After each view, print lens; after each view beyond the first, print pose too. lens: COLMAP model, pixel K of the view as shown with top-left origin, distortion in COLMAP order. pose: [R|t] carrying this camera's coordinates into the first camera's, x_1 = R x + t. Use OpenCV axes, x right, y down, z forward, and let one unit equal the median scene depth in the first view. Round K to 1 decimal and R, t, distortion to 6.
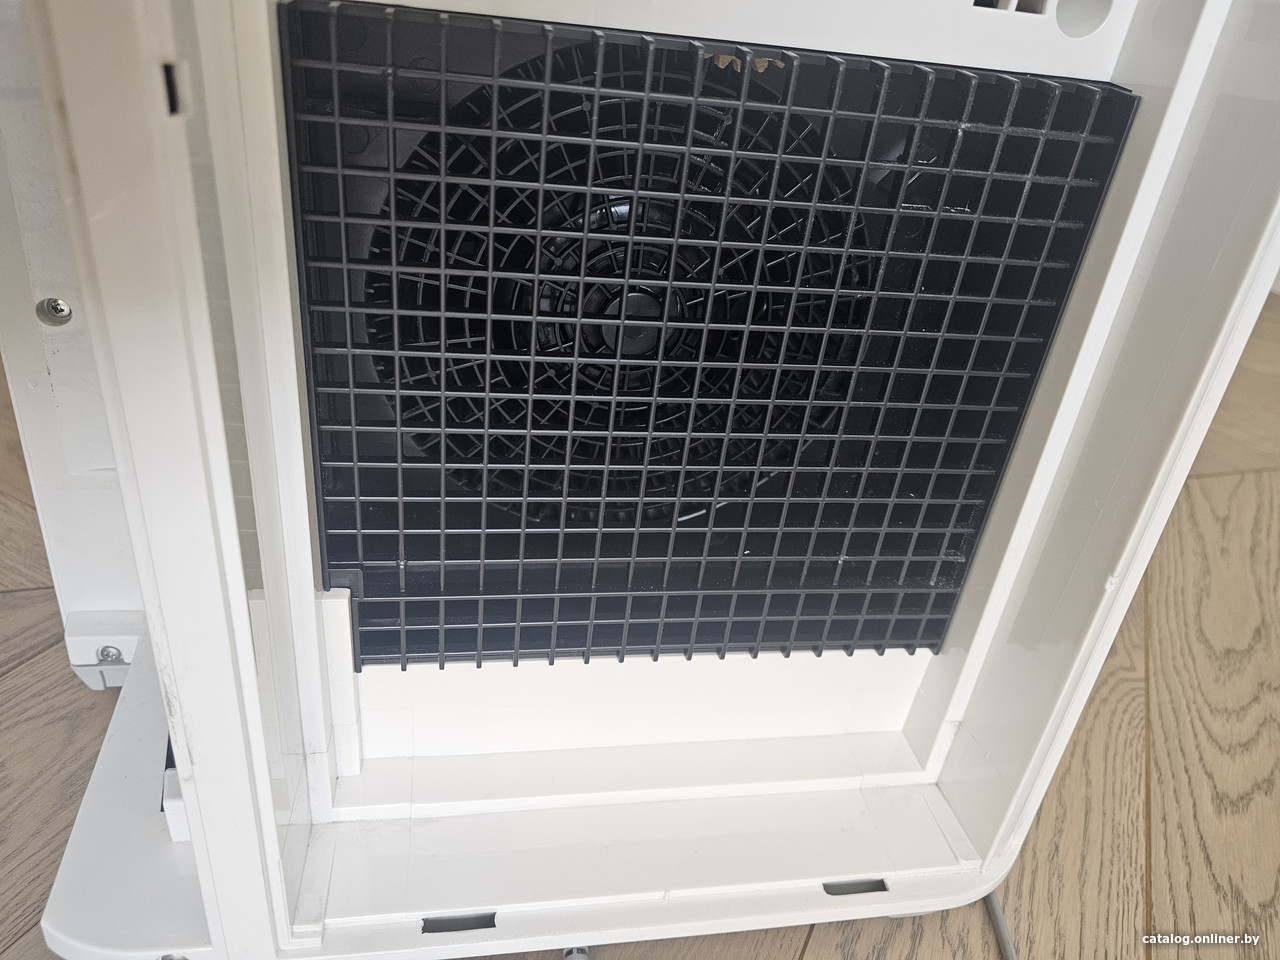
lens RADIAL K [[868.8, 0, 634.4], [0, 868.8, 476.8], [0, 0, 1]] dist [0.003018, -0.016452]
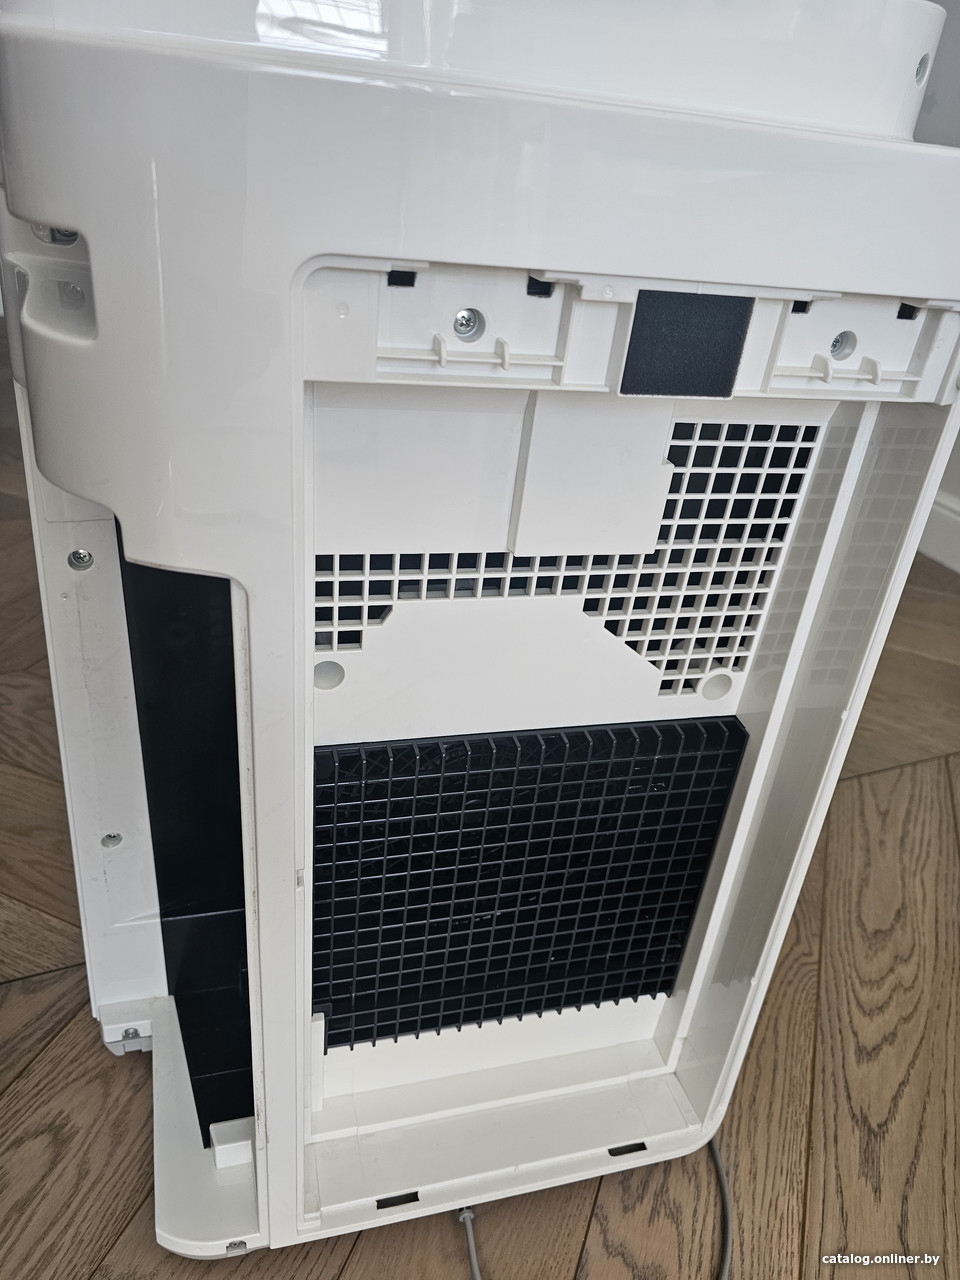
lens RADIAL K [[868.8, 0, 478.9], [0, 868.8, 644.3], [0, 0, 1]] dist [0.003018, -0.016452]
pose [[0.995159, -0.055362, 0.081199, -0.084428], [0.055743, 0.998442, -0.002426, -0.387371], [-0.080938, 0.006940, 0.996695, -0.492064]]
